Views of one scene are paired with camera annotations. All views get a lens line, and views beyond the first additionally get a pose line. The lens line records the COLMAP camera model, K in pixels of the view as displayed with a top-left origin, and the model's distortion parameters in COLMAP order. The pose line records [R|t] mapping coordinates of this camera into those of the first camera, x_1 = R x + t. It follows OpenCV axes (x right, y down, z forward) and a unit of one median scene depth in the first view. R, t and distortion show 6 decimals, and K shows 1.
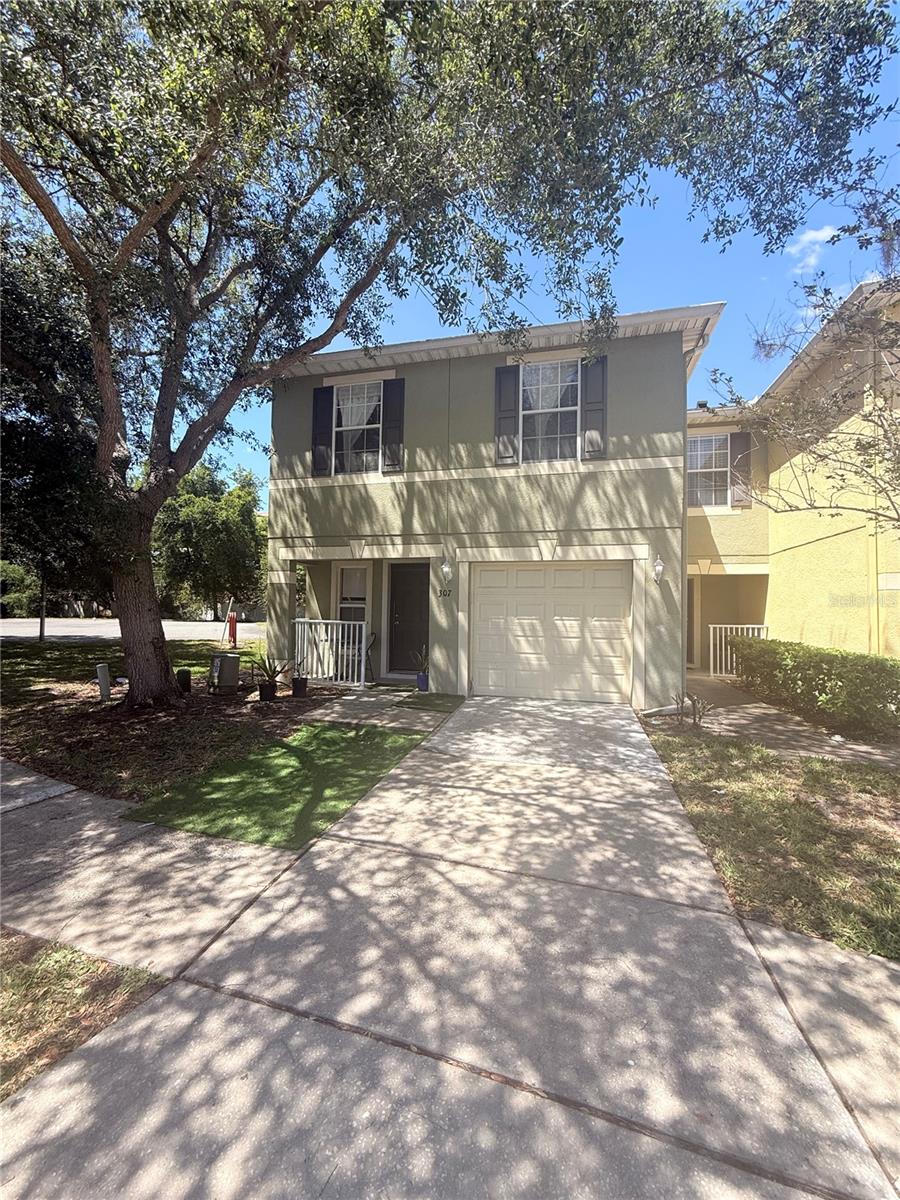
lens RADIAL K [[477.8, 0, 451.5], [0, 477.8, 596.7], [0, 0, 1]] dist [-0.000089, 0.000291]
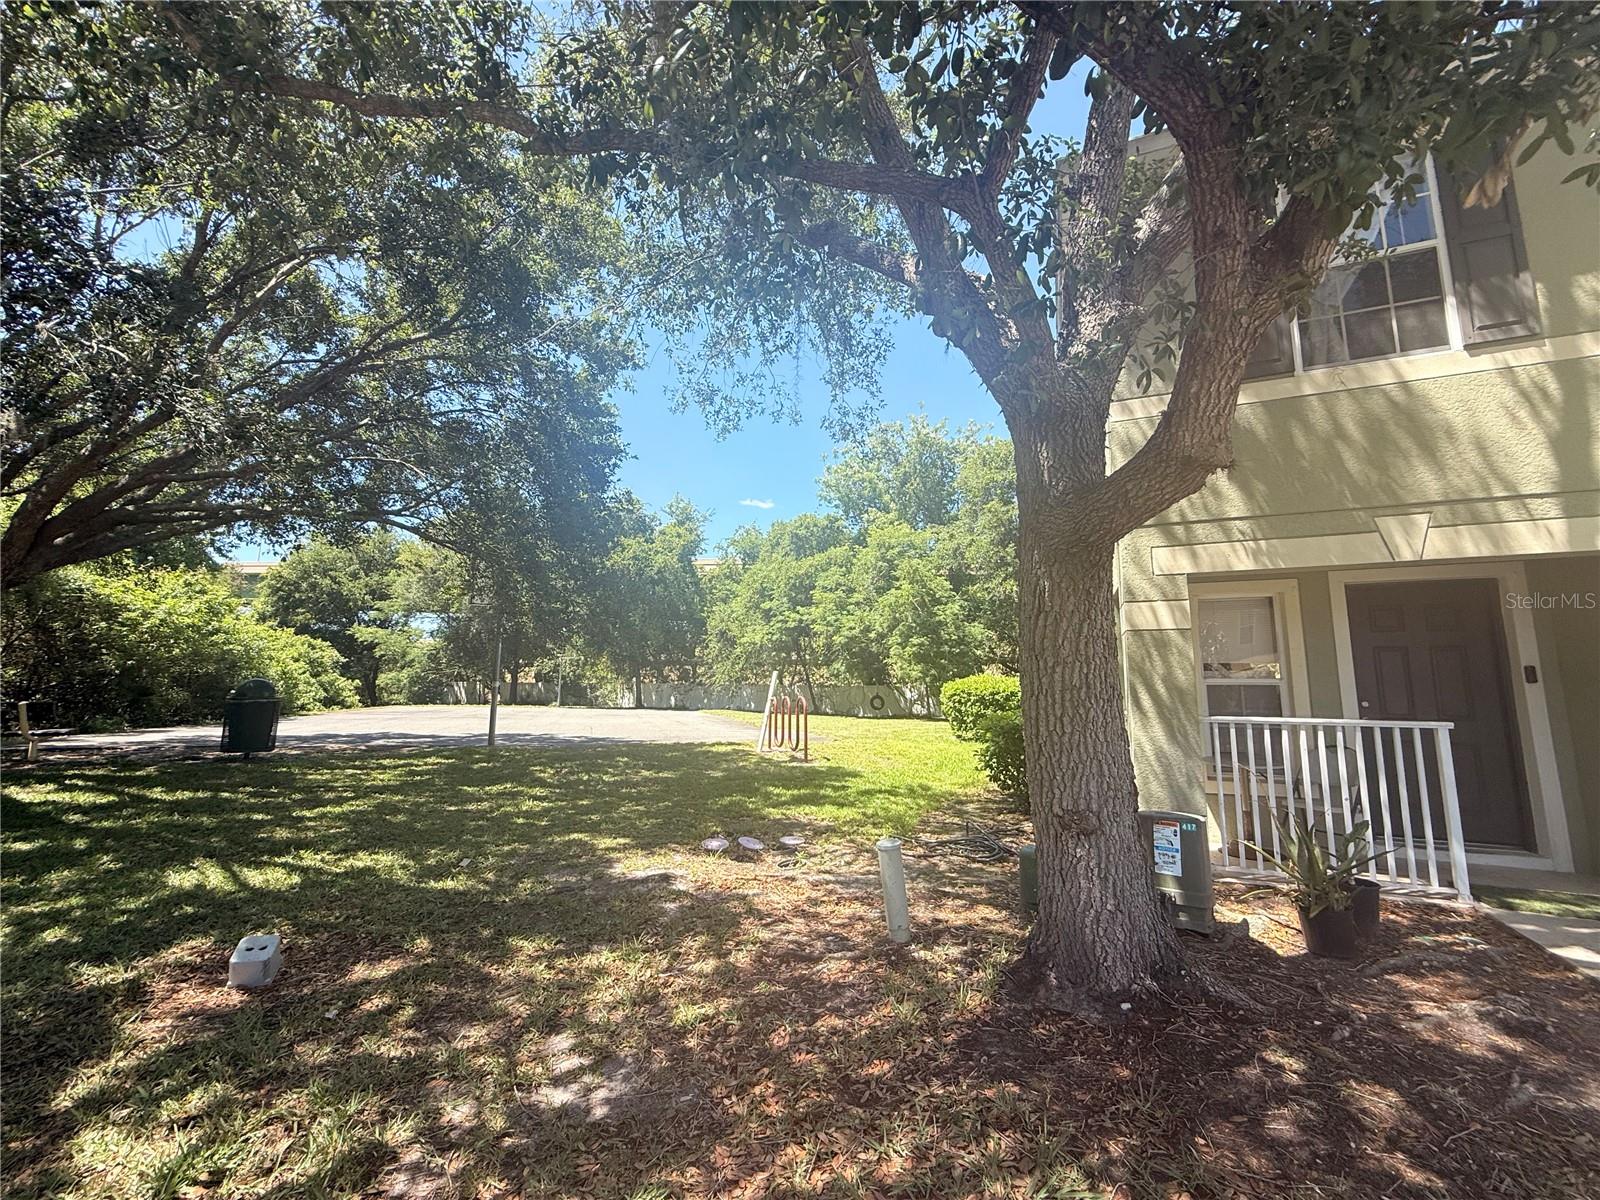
lens RADIAL K [[637.1, 0, 795.1], [0, 637.1, 598.7], [0, 0, 1]] dist [-0.000089, 0.000291]
pose [[0.988700, -0.028188, -0.147235, -0.599173], [0.010993, 0.993151, -0.116320, 0.007545], [0.149505, 0.113387, 0.982238, 0.390603]]
